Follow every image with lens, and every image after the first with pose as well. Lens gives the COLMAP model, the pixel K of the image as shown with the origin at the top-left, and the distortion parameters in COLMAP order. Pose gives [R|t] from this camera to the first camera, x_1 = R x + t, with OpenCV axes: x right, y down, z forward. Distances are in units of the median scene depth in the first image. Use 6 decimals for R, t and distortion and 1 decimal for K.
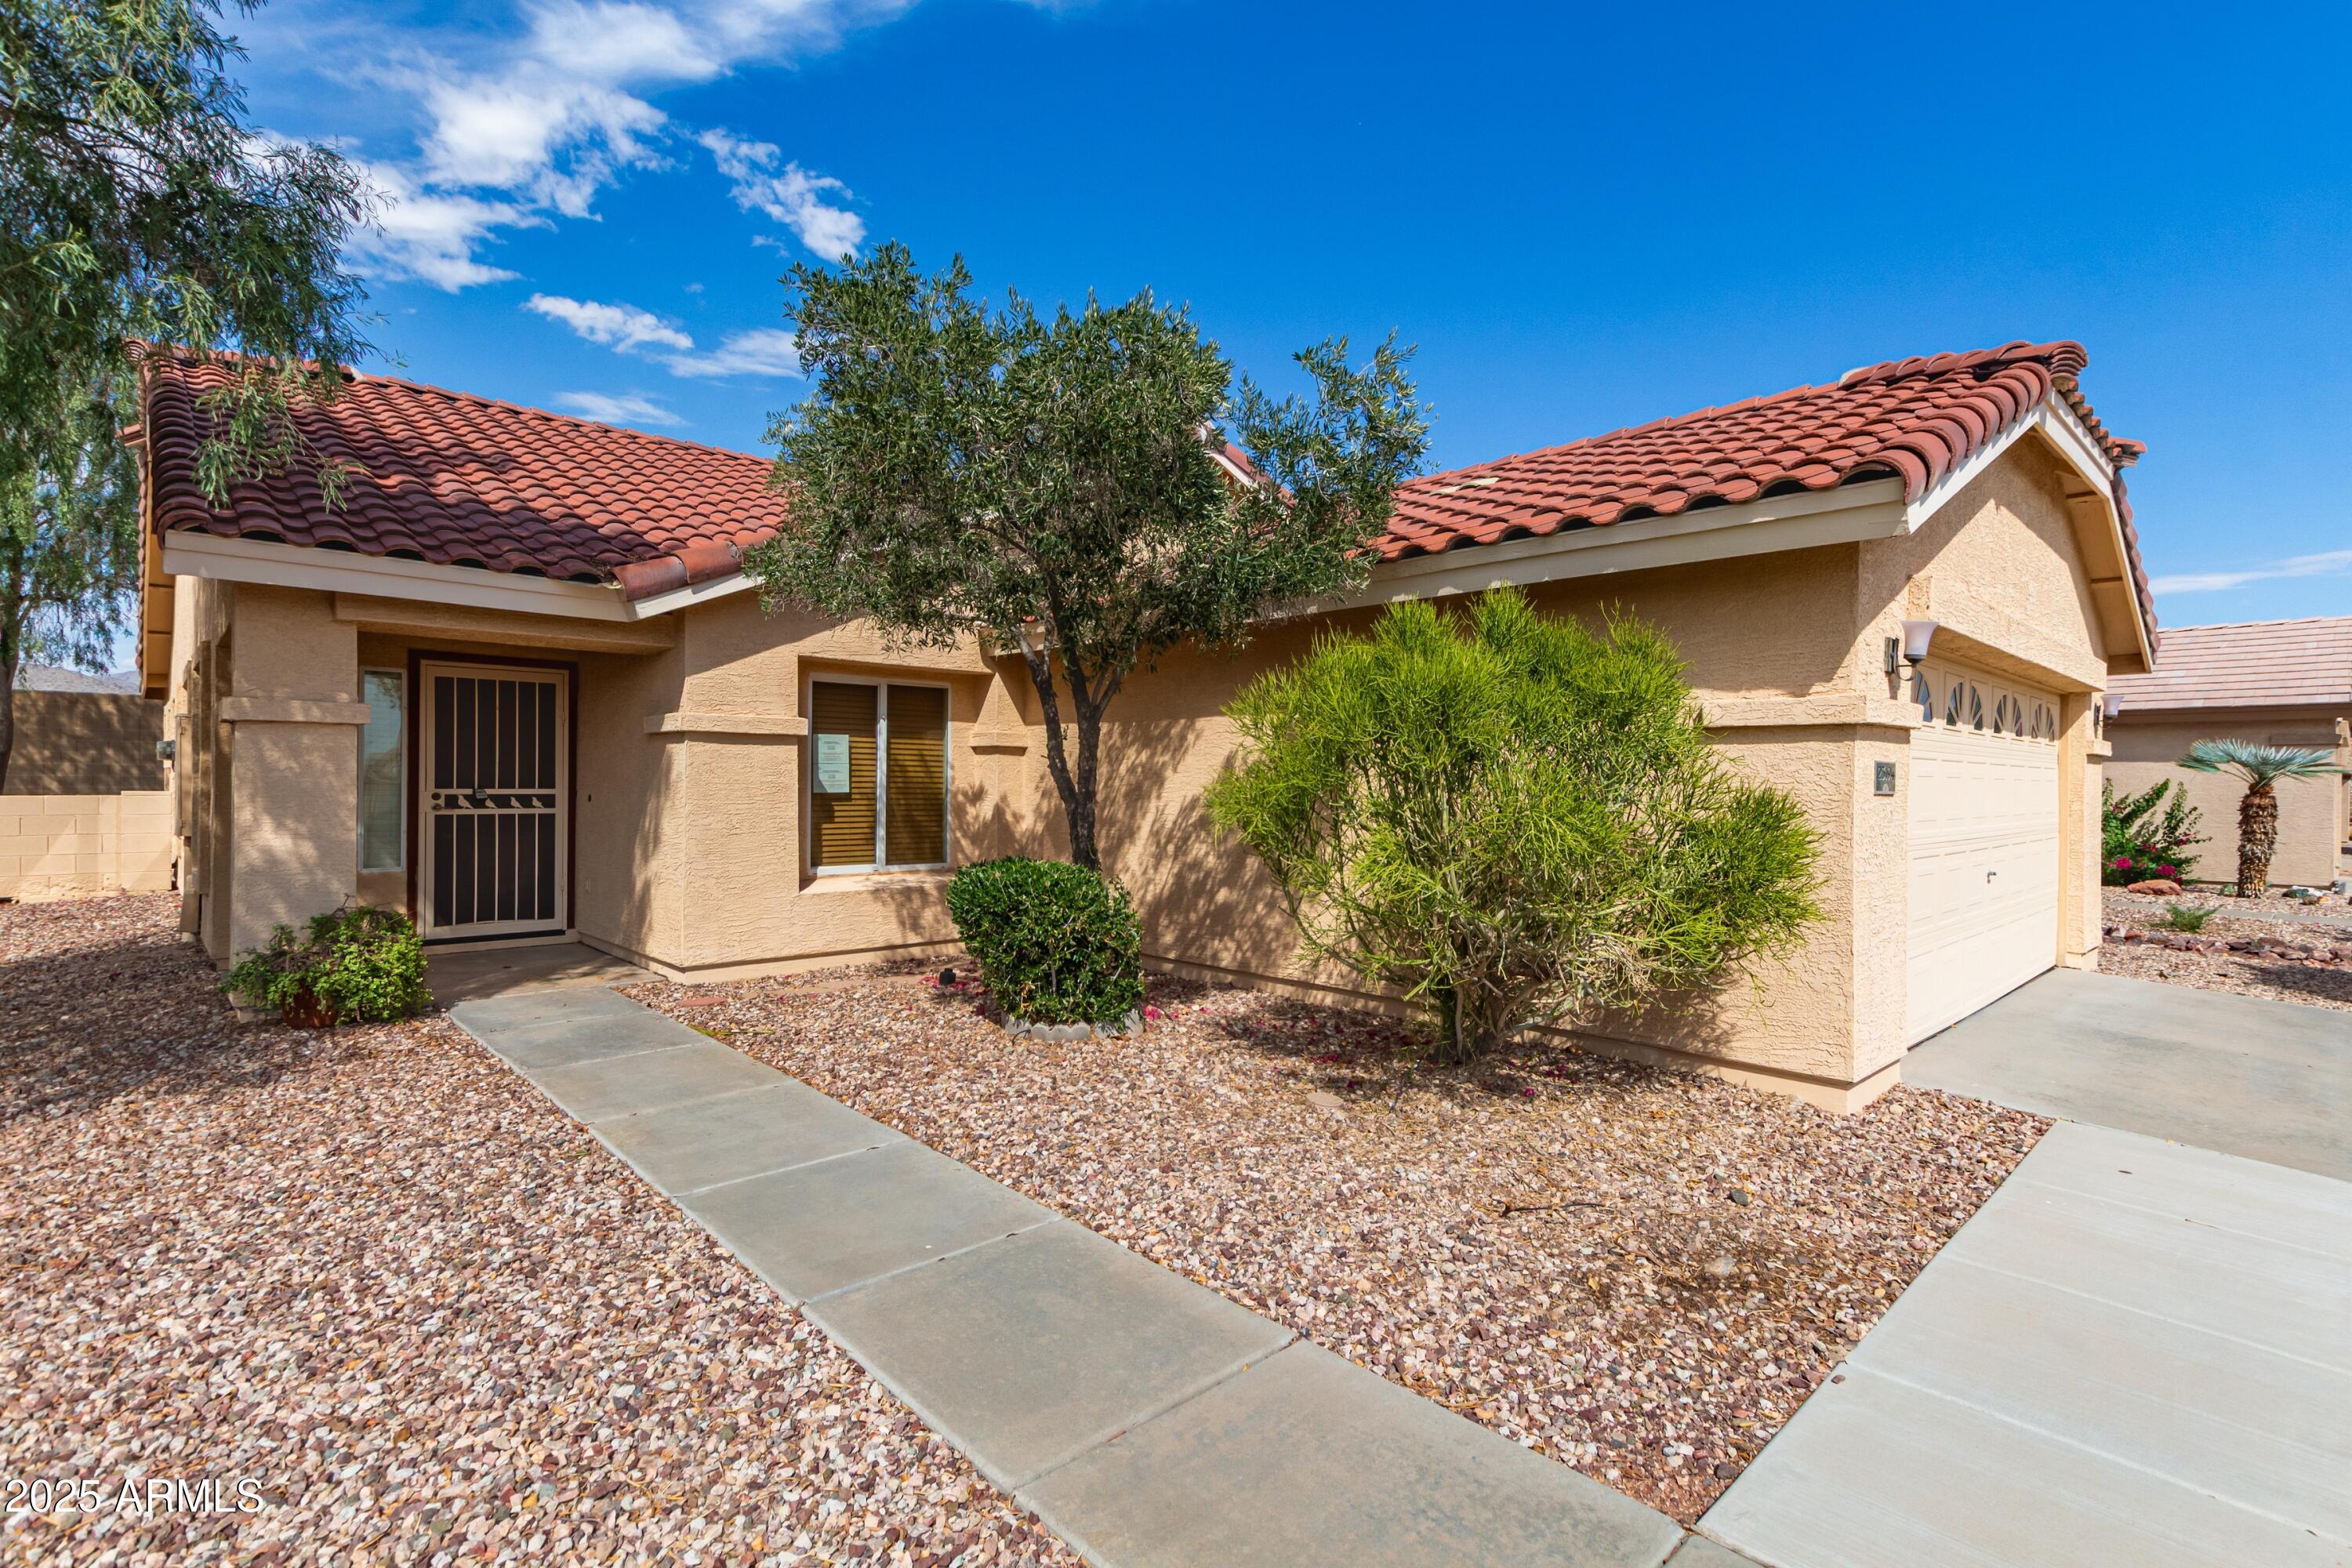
lens RADIAL K [[1108.5, 0, 1199.2], [0, 1108.5, 794.2], [0, 0, 1]] dist [0.010868, -0.004438]
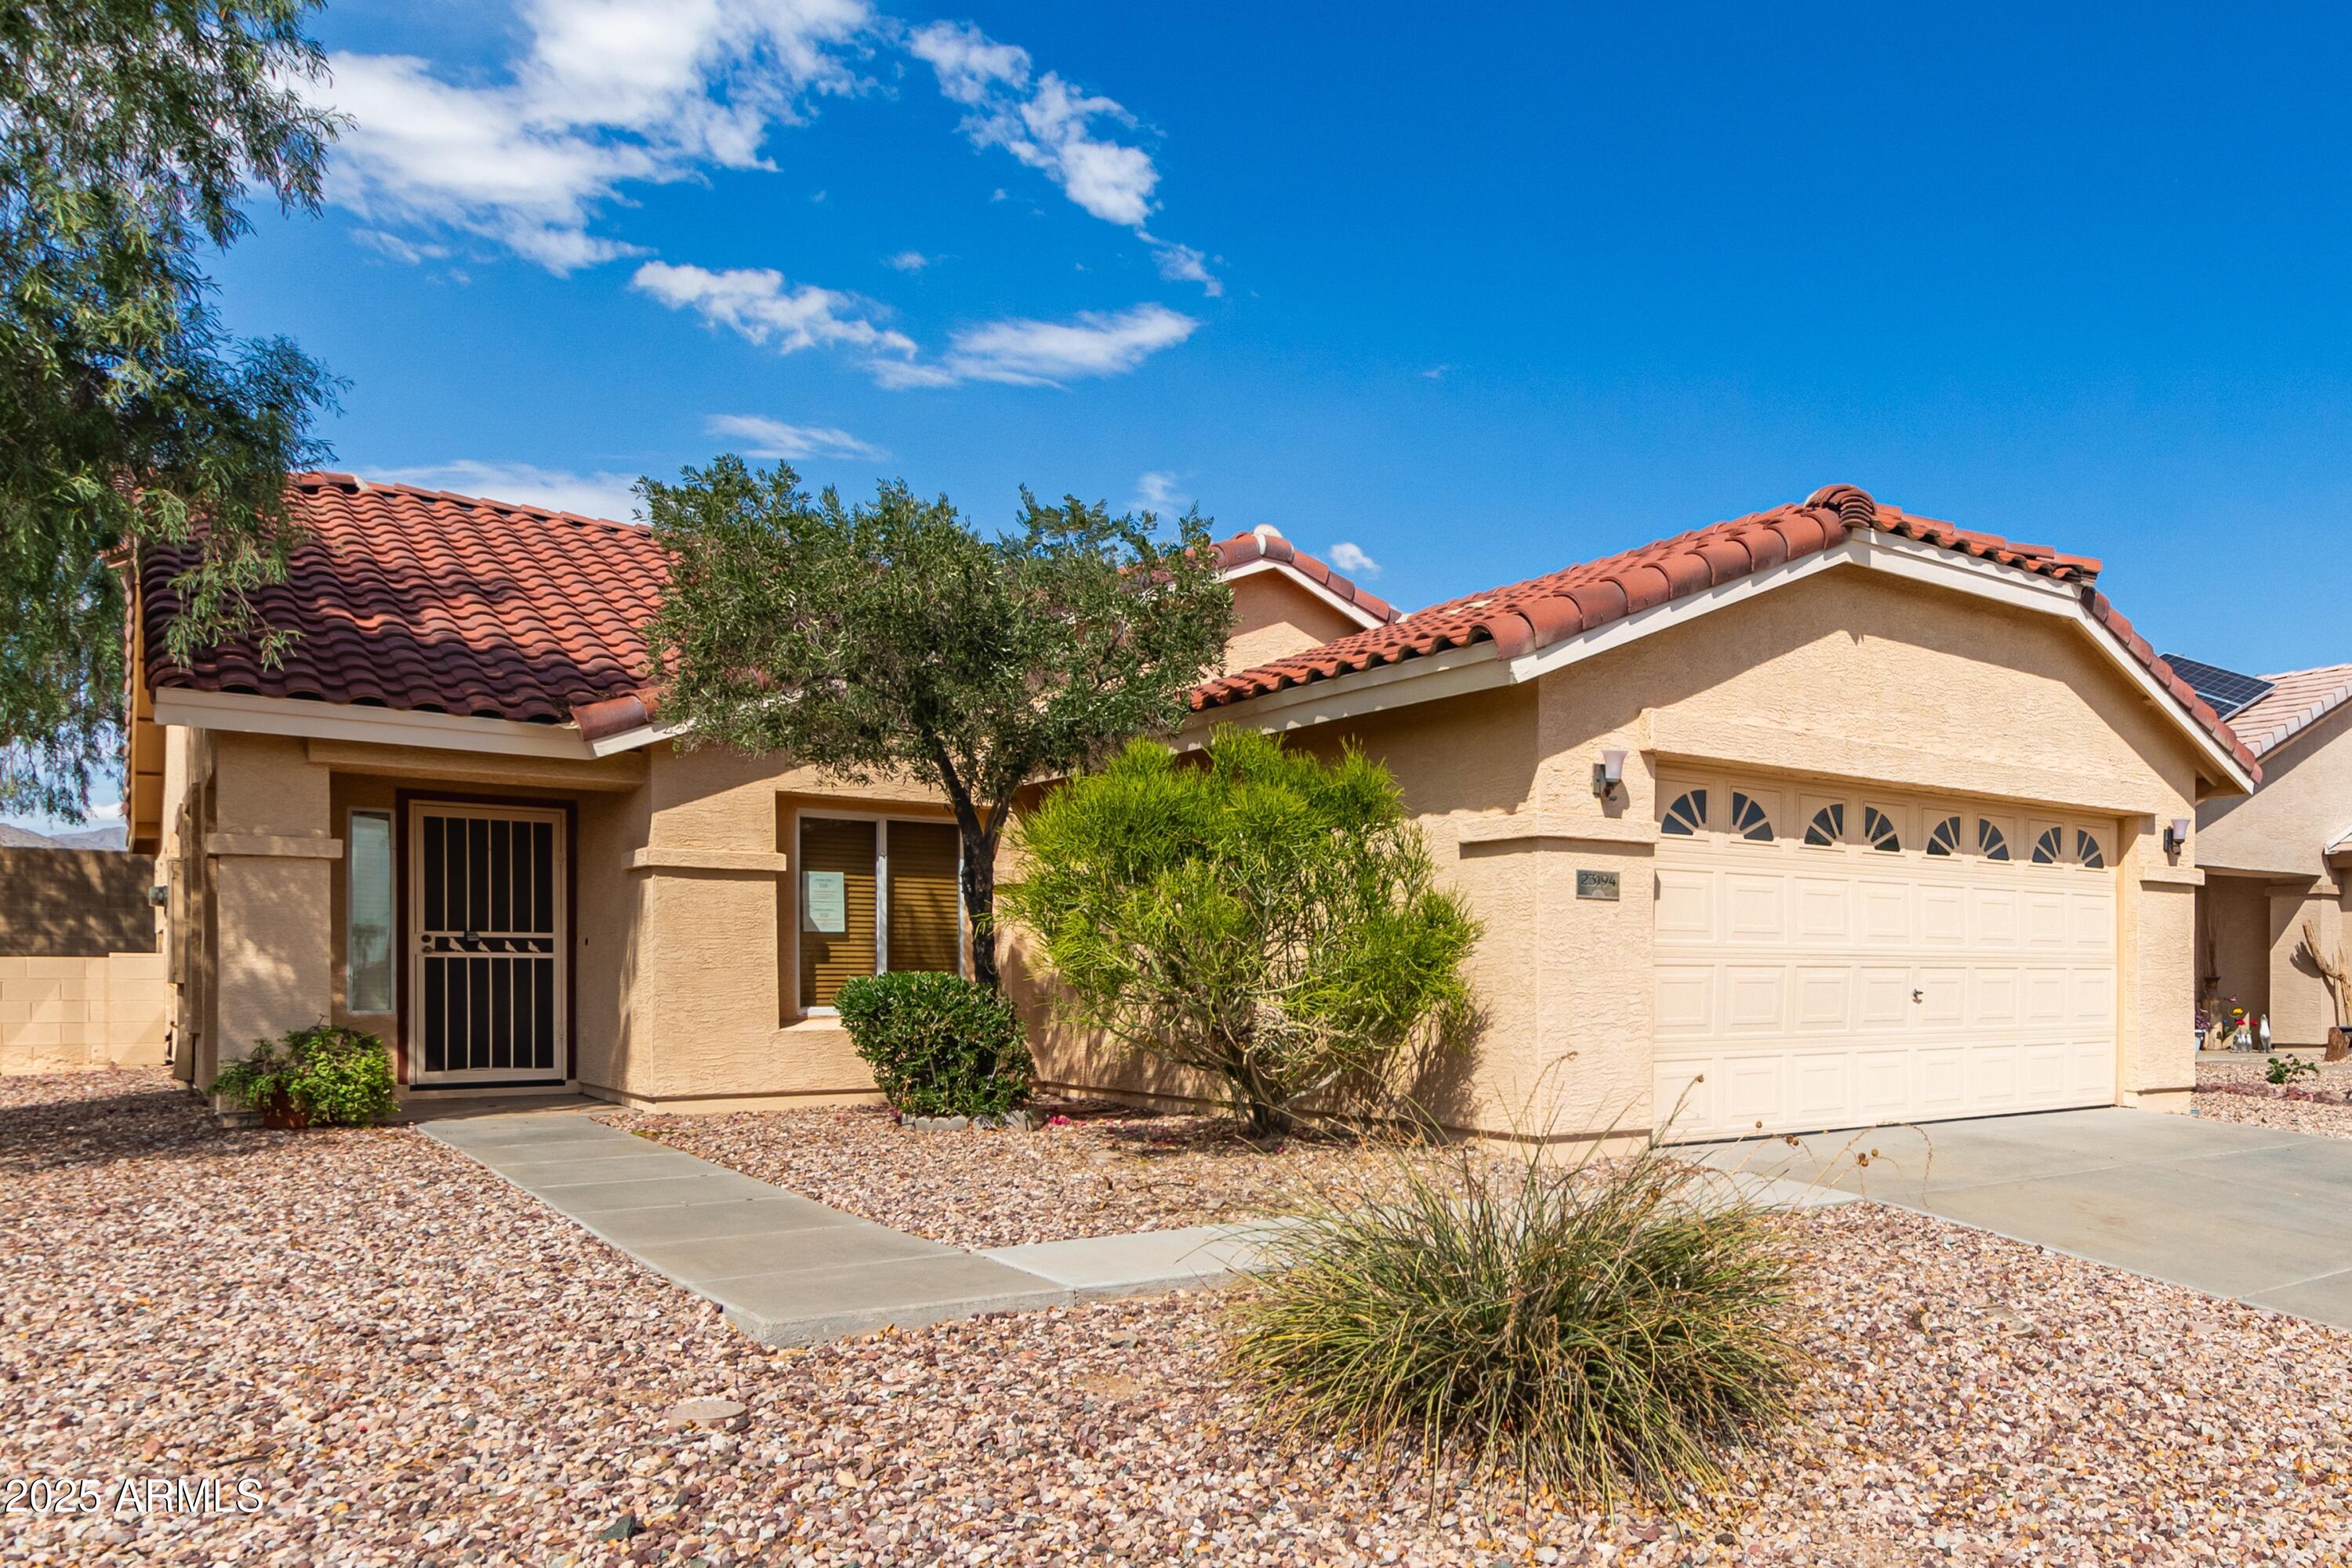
lens RADIAL K [[1154.2, 0, 1180.6], [0, 1154.2, 932.9], [0, 0, 1]] dist [0.000464, -0.000687]
pose [[0.999717, -0.007798, -0.022482, 0.068546], [0.007841, 0.999968, 0.001841, 0.010235], [0.022467, -0.002016, 0.999746, -0.074194]]
